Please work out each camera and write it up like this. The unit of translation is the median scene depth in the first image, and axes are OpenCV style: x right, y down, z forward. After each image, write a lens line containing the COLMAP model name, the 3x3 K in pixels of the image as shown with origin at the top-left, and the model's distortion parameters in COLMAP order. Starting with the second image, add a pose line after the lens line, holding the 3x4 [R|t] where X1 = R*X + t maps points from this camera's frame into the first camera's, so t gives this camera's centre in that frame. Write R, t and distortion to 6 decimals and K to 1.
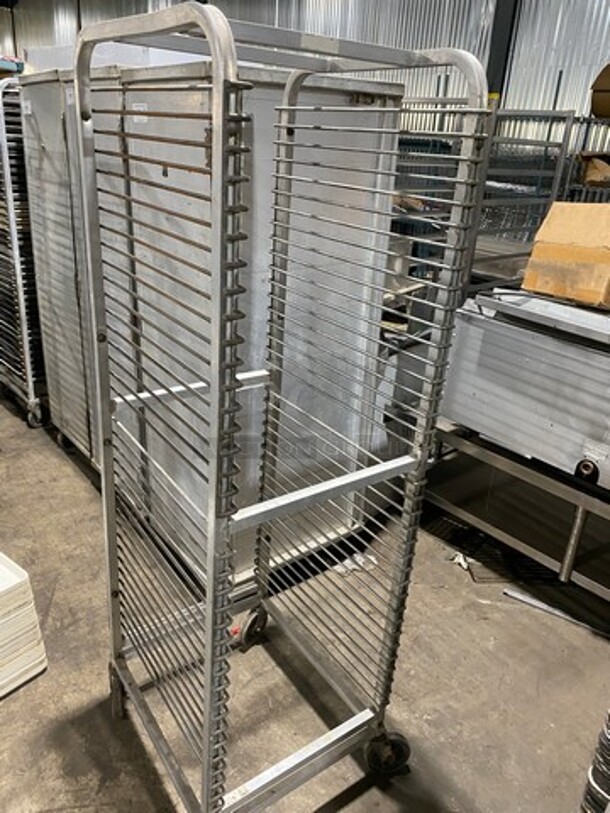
lens RADIAL K [[618.4, 0, 307.4], [0, 618.4, 397.5], [0, 0, 1]] dist [0.010190, -0.011102]
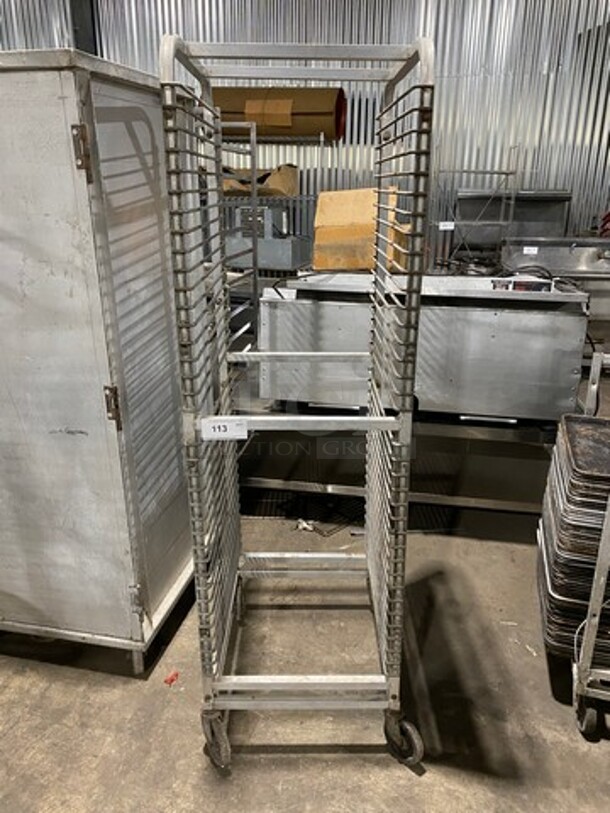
lens RADIAL K [[618.2, 0, 305.0], [0, 618.2, 406.5], [0, 0, 1]] dist [0.007751, -0.022398]
pose [[0.772906, -0.263151, 0.577380, -0.397820], [0.277423, 0.958513, 0.065488, -0.011945], [-0.570660, 0.109563, 0.813845, 0.105251]]
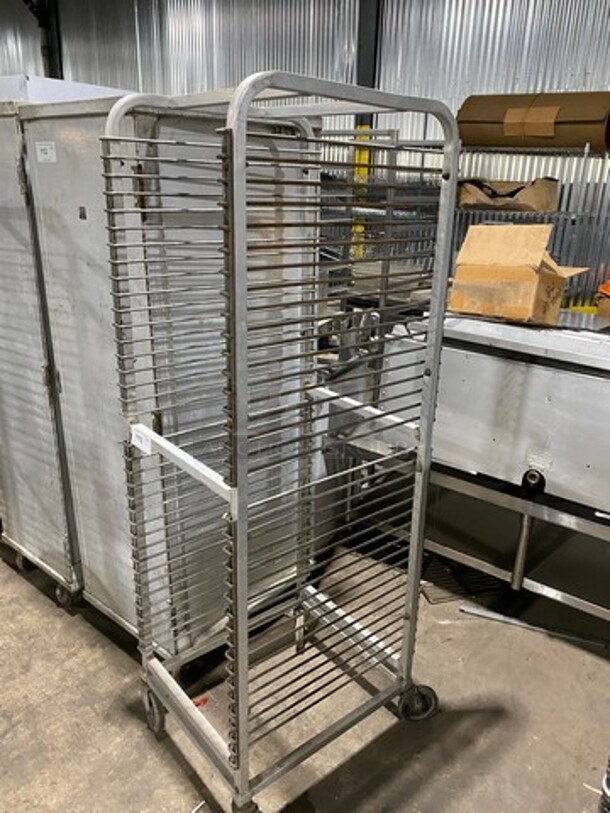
lens RADIAL K [[618.4, 0, 307.4], [0, 618.4, 397.5], [0, 0, 1]] dist [0.010190, -0.011102]
pose [[0.977096, -0.100940, 0.187335, -0.089417], [0.109448, 0.993354, -0.035612, -0.021466], [-0.182496, 0.055300, 0.981650, 0.045783]]
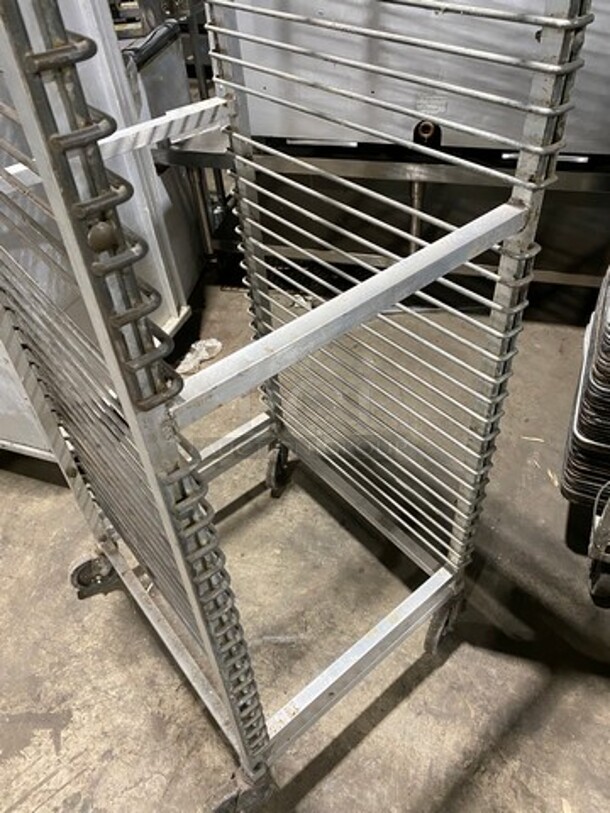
lens RADIAL K [[603.8, 0, 305.0], [0, 603.8, 406.5], [0, 0, 1]] dist [0.004154, 0.002565]
pose [[0.843764, -0.444522, 0.300769, -0.091994], [0.308506, 0.860253, 0.405943, 0.049554], [-0.439188, -0.249731, 0.862988, 0.255414]]
